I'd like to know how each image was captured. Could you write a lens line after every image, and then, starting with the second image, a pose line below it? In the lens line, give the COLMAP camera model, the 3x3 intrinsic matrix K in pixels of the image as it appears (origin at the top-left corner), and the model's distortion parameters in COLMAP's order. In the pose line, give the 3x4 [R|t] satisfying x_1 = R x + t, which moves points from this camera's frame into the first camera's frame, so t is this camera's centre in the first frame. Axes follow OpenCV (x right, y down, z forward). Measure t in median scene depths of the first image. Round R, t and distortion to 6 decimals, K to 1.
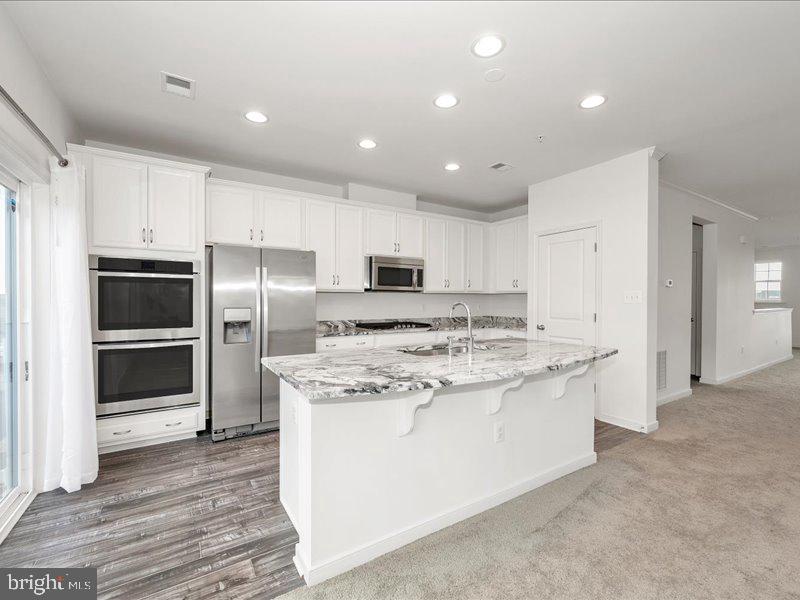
lens RADIAL K [[355.8, 0, 400.0], [0, 355.8, 301.5], [0, 0, 1]] dist [-0.000542, -0.000368]
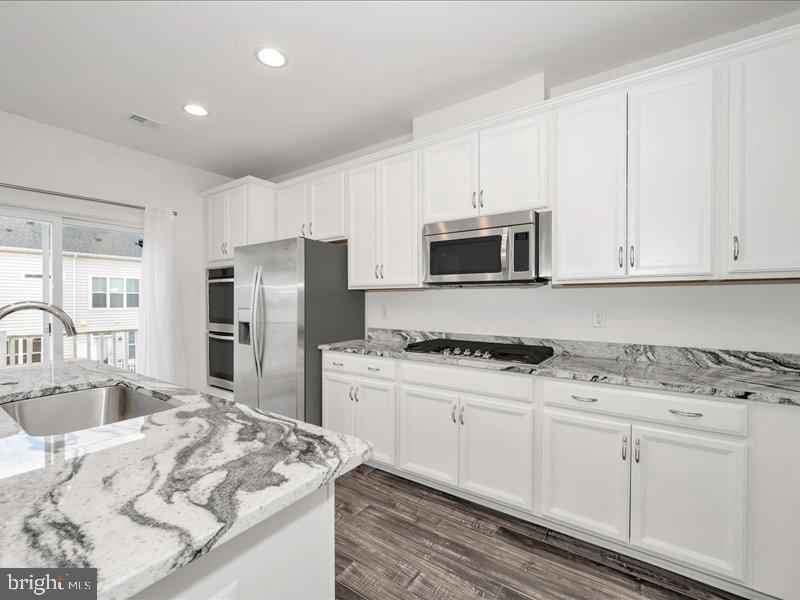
lens RADIAL K [[355.8, 0, 395.0], [0, 355.8, 300.3], [0, 0, 1]] dist [-0.000542, -0.000368]
pose [[0.374770, -0.006497, -0.927095, 0.428090], [-0.007366, 0.999923, -0.009985, 0.002129], [0.927089, 0.010571, 0.374693, 0.695512]]
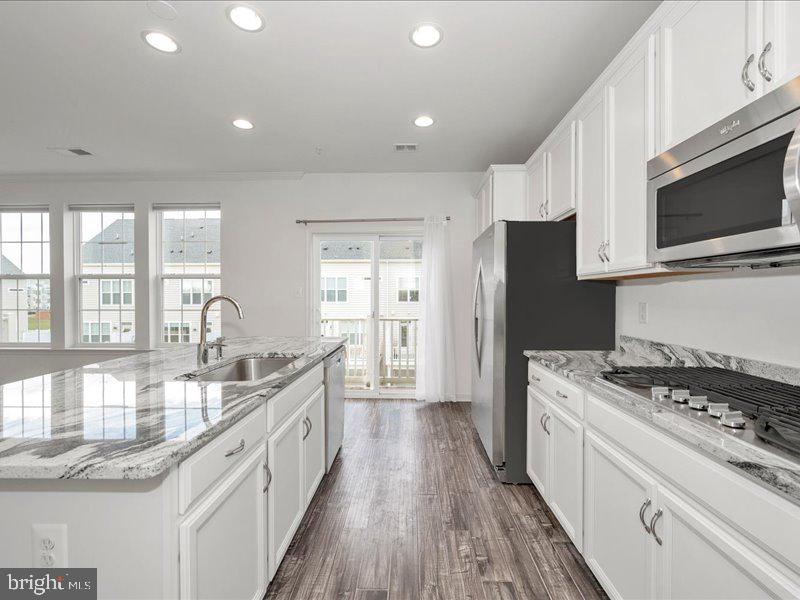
lens RADIAL K [[355.8, 0, 396.6], [0, 355.8, 297.8], [0, 0, 1]] dist [-0.000542, -0.000368]
pose [[-0.570731, 0.001173, -0.821136, 0.314964], [-0.006950, 0.999956, 0.006259, -0.001269], [0.821108, 0.009279, -0.570698, 0.943377]]
